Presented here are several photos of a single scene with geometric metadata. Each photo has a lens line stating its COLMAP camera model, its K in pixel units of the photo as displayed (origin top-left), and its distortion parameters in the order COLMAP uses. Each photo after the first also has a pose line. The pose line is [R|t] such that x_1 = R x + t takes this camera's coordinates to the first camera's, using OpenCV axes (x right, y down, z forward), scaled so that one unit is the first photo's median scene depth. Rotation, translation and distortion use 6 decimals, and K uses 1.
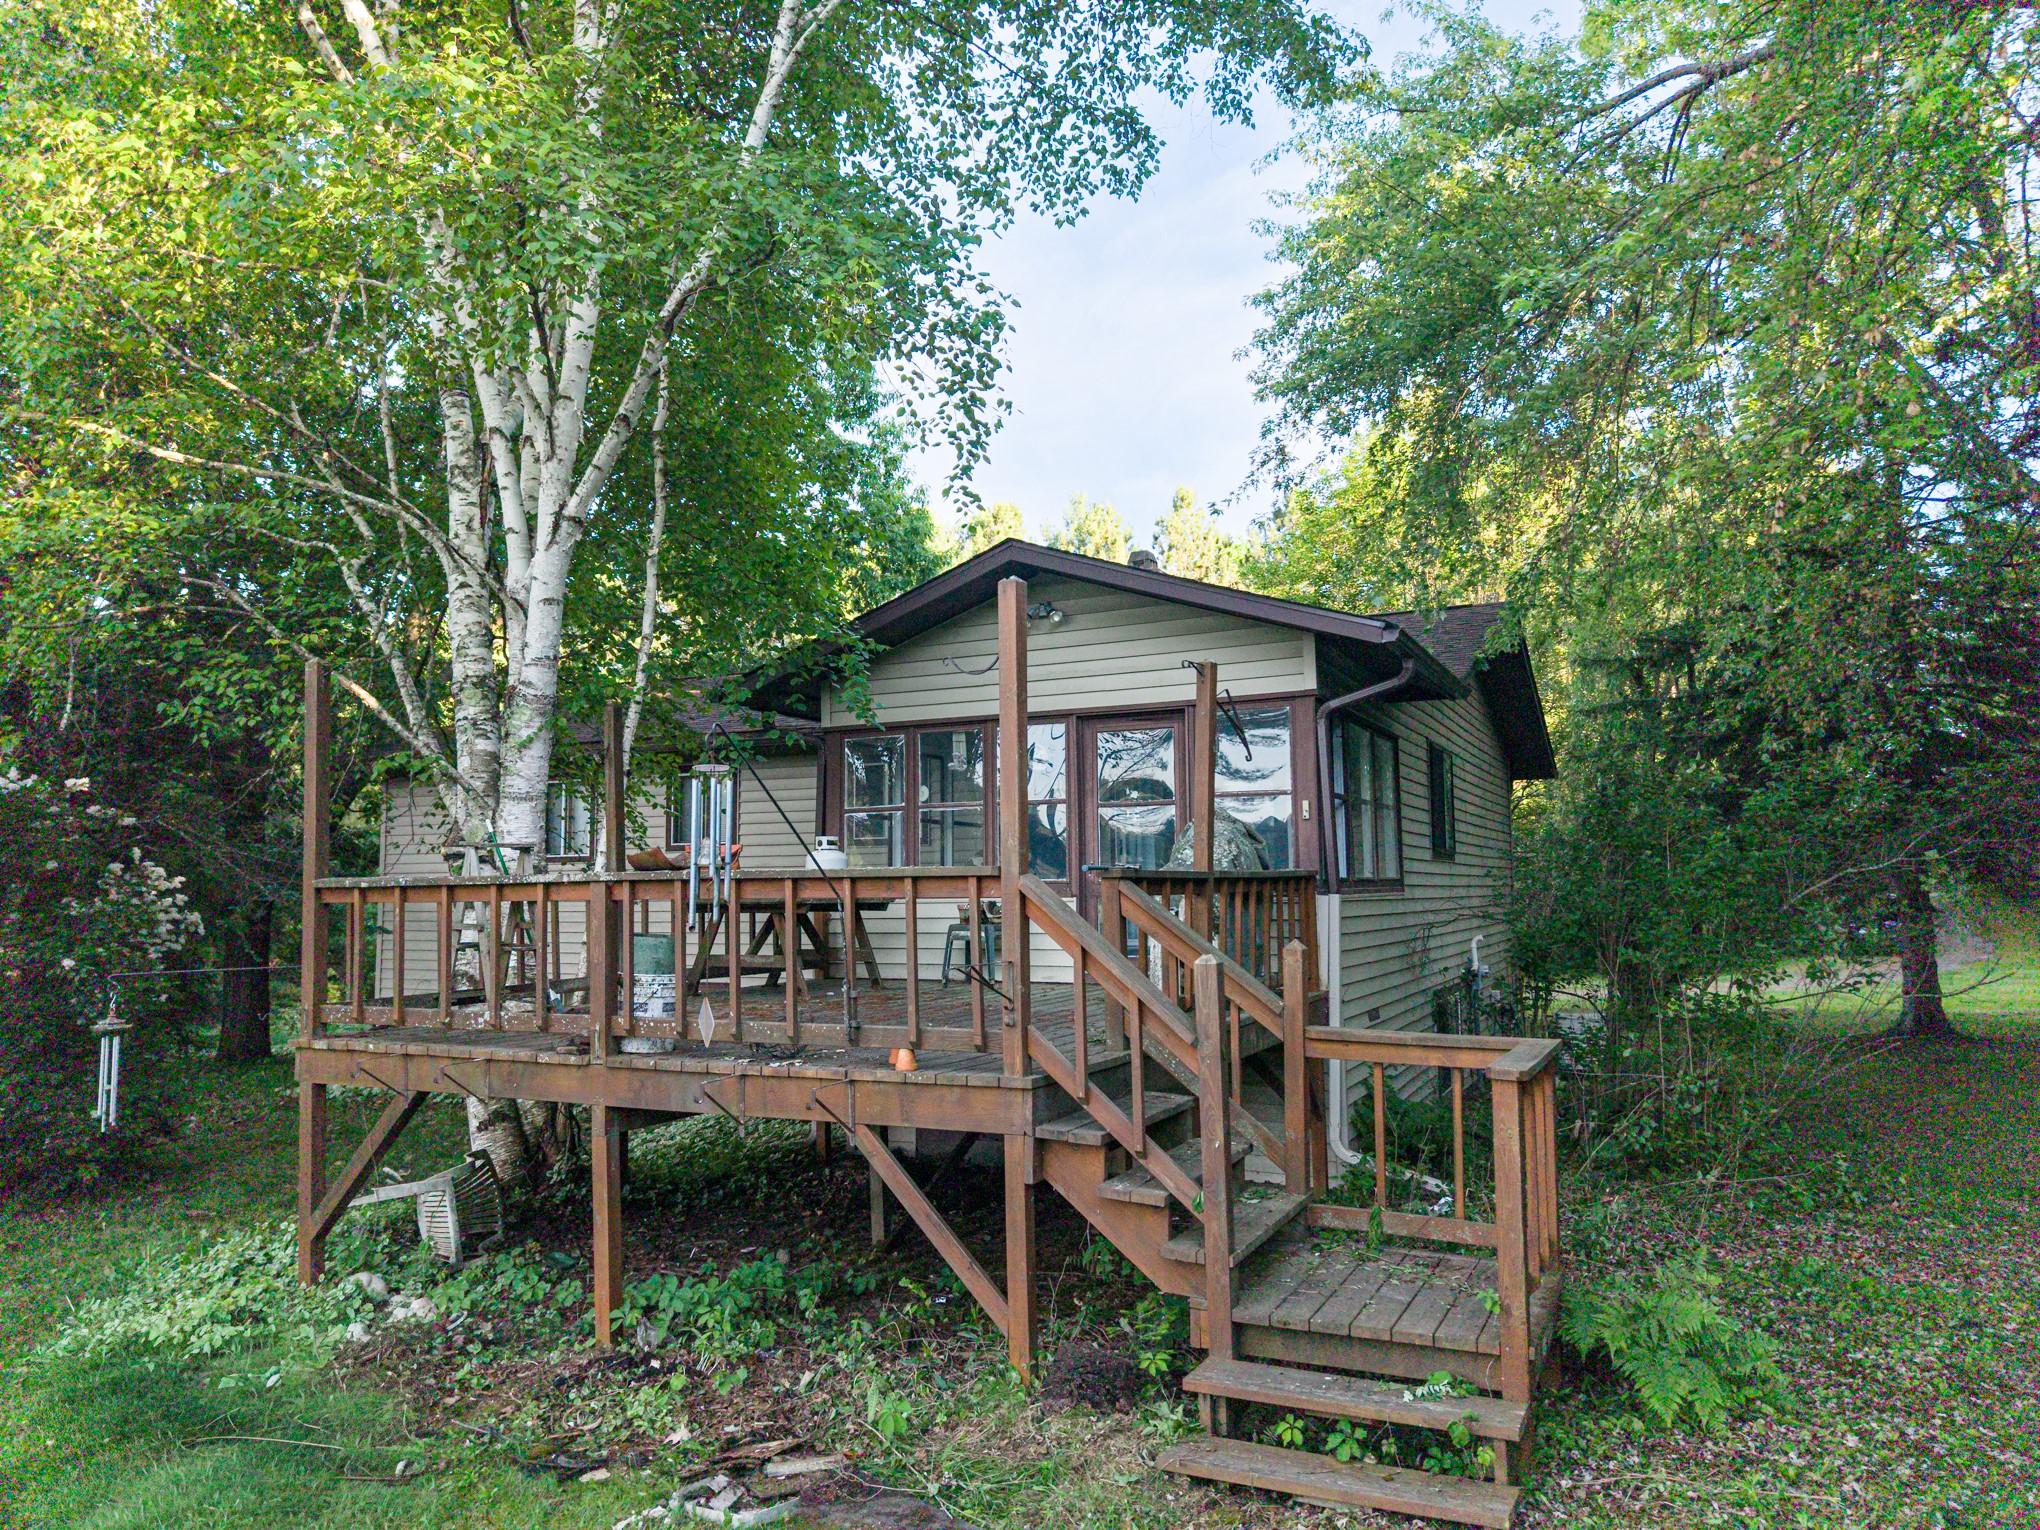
lens RADIAL K [[1374.0, 0, 1021.7], [0, 1374.0, 751.3], [0, 0, 1]] dist [0.010895, -0.002649]
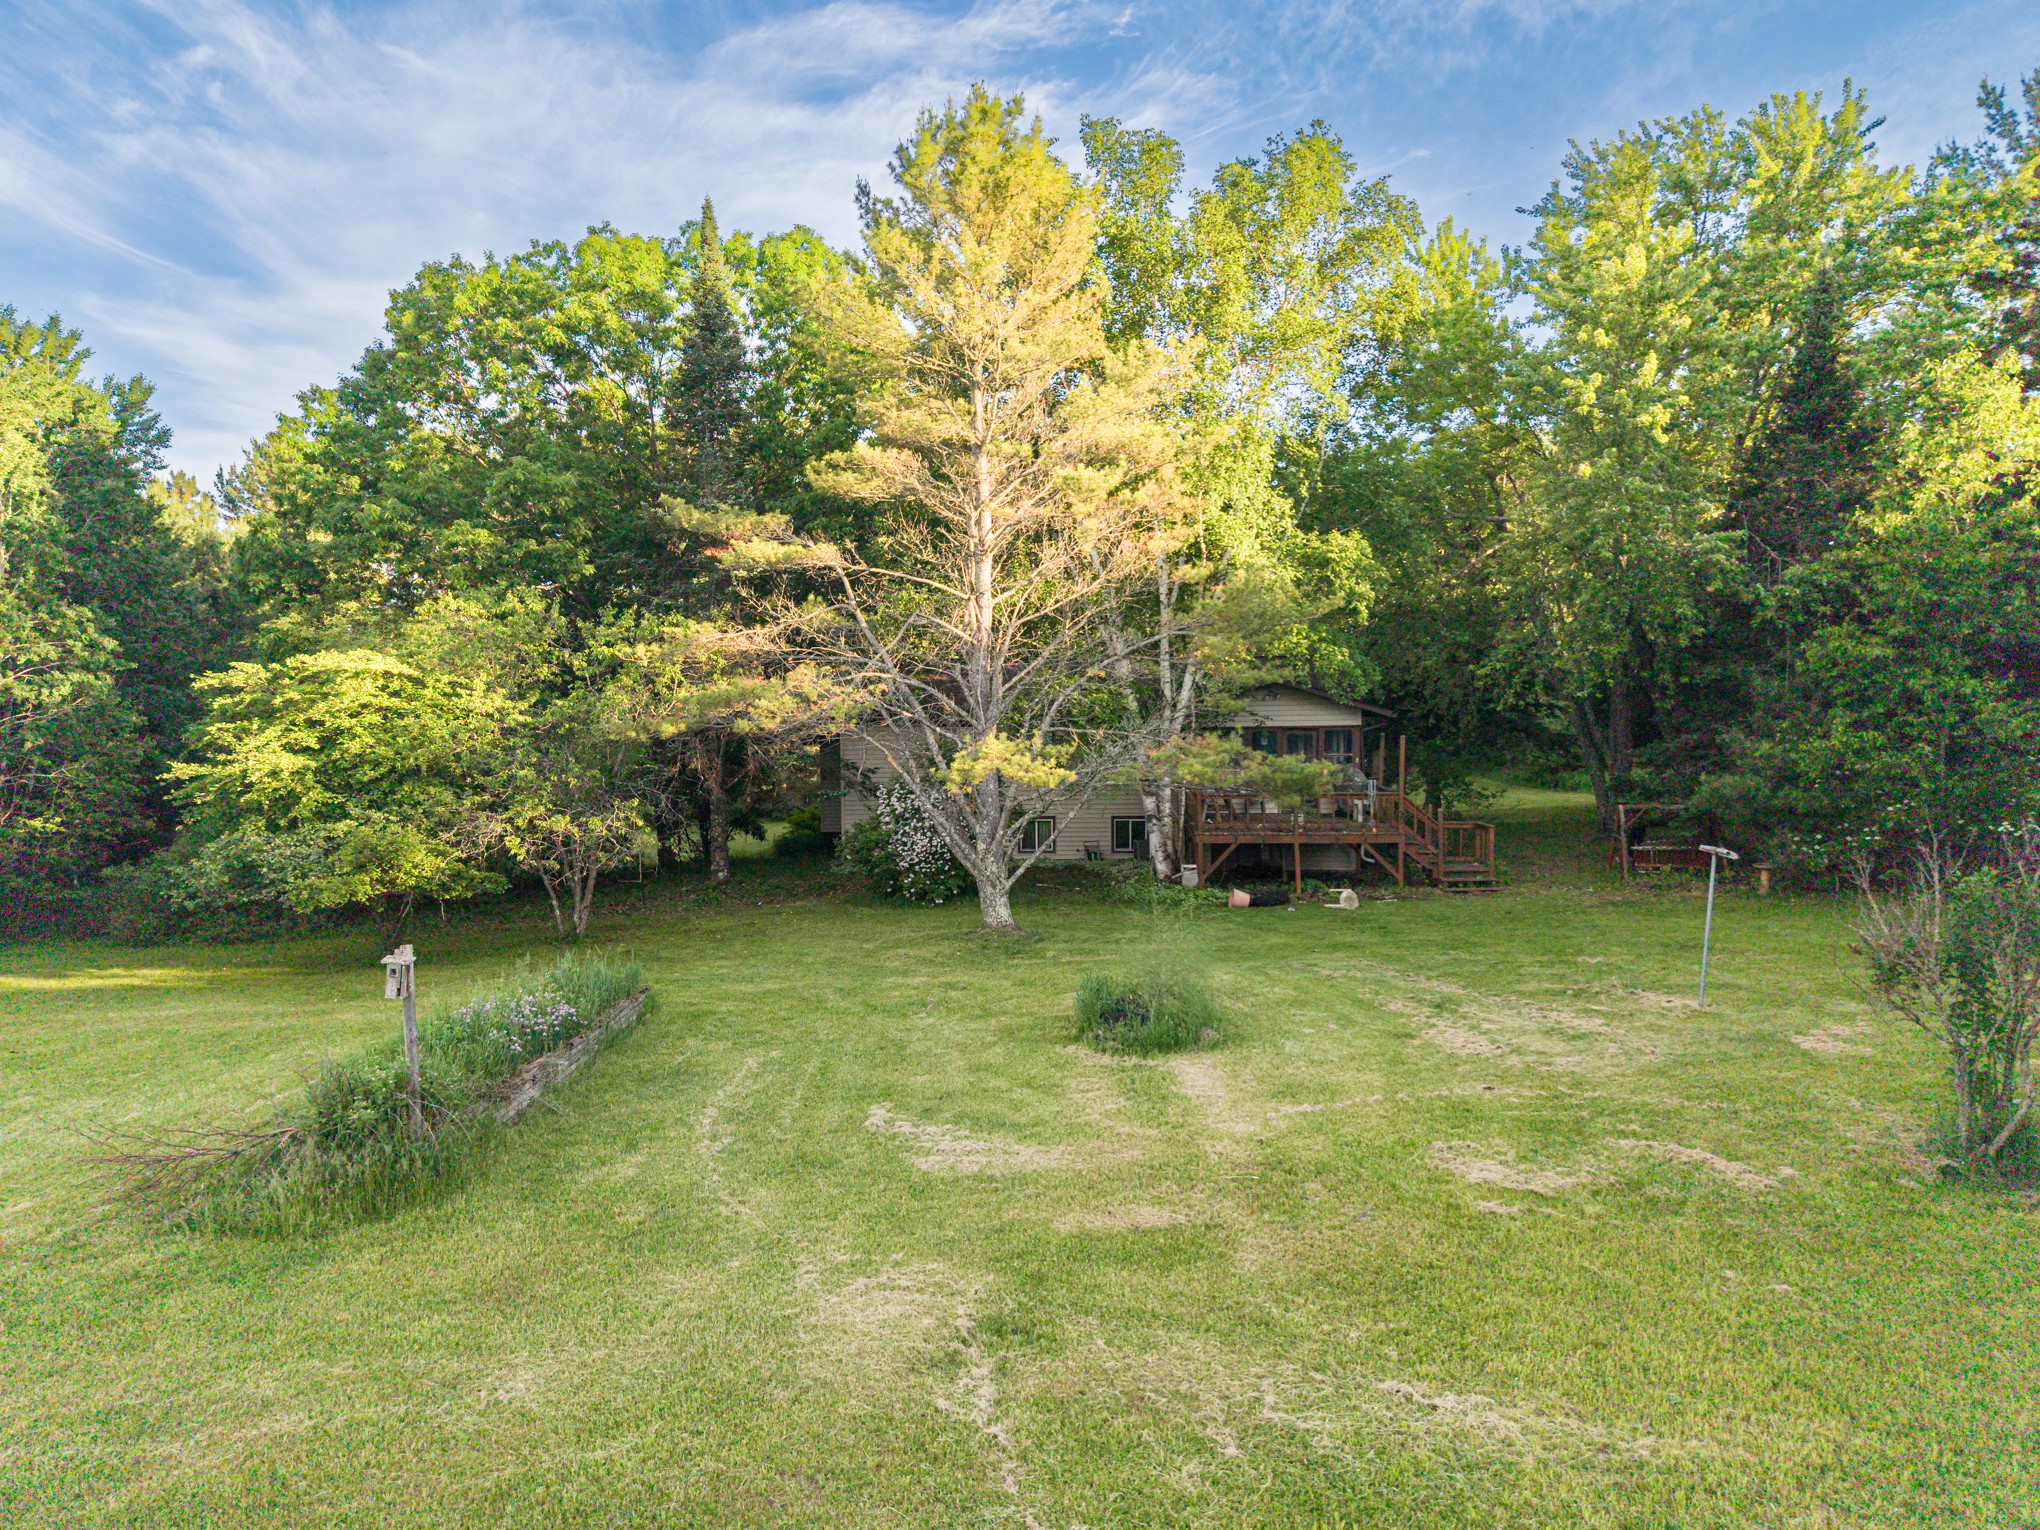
lens RADIAL K [[1394.3, 0, 1020.0], [0, 1394.3, 765.0], [0, 0, 1]] dist [0.037832, -0.038513]
pose [[0.897973, -0.015538, 0.439776, -3.528491], [-0.043305, 0.991405, 0.123454, -0.584944], [-0.437914, -0.129903, 0.889582, -2.954419]]
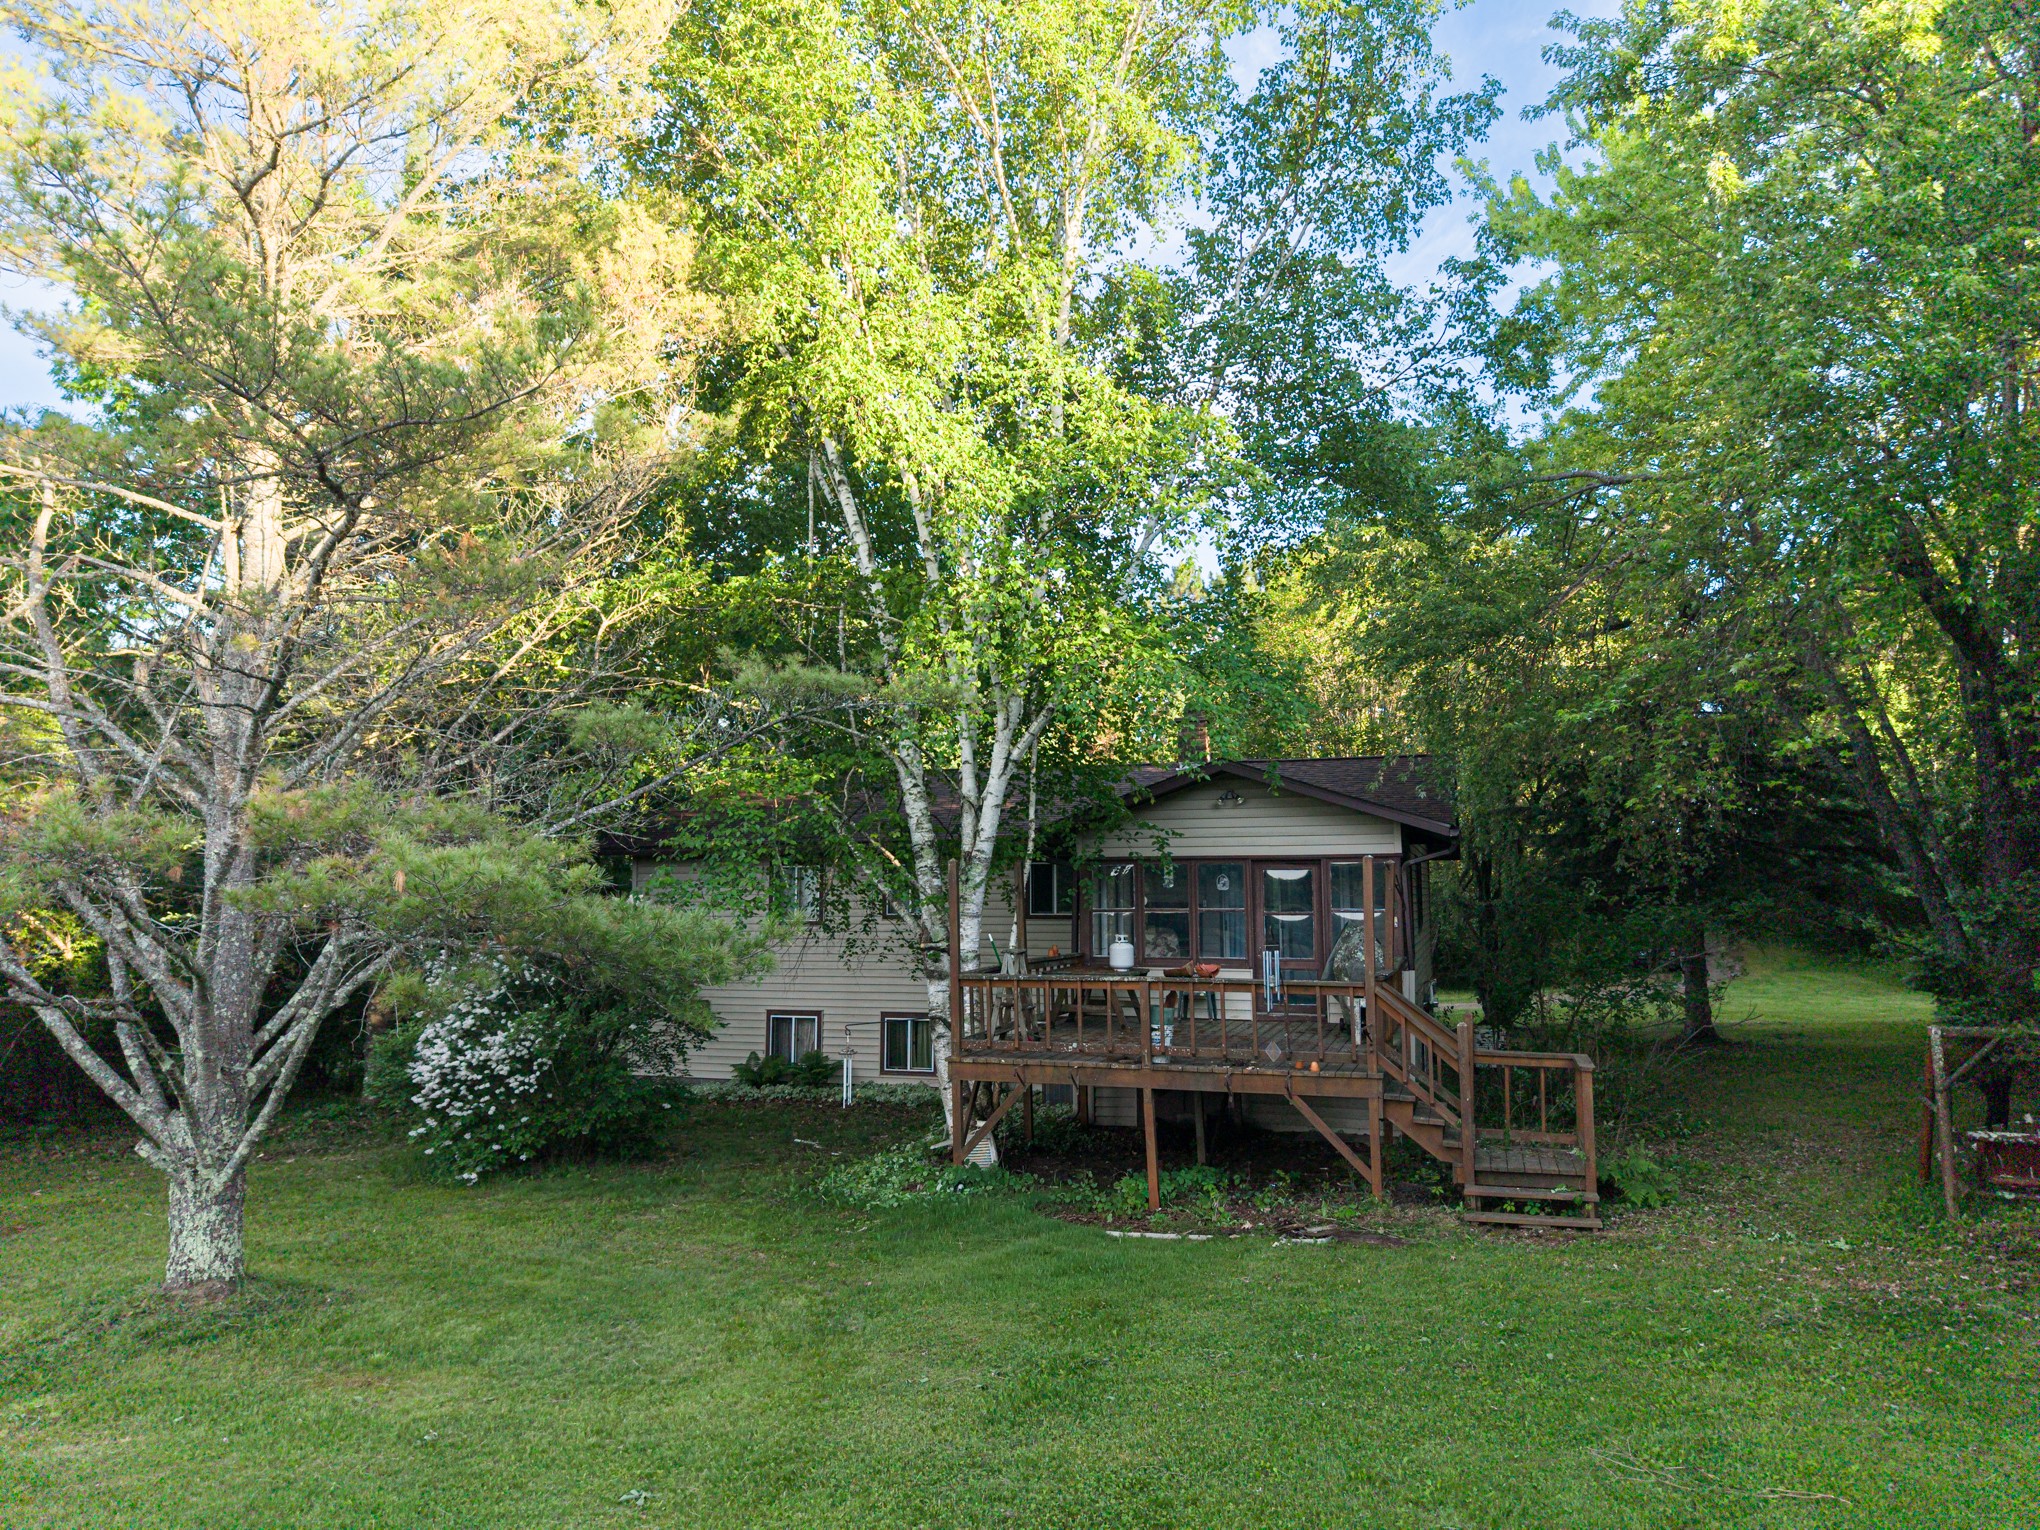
lens RADIAL K [[1394.3, 0, 1020.0], [0, 1394.3, 765.0], [0, 0, 1]] dist [0.037832, -0.038513]
pose [[0.989854, 0.017871, 0.140963, -0.935300], [-0.019695, 0.999739, 0.011553, -0.301456], [-0.140719, -0.014212, 0.989947, -1.257620]]
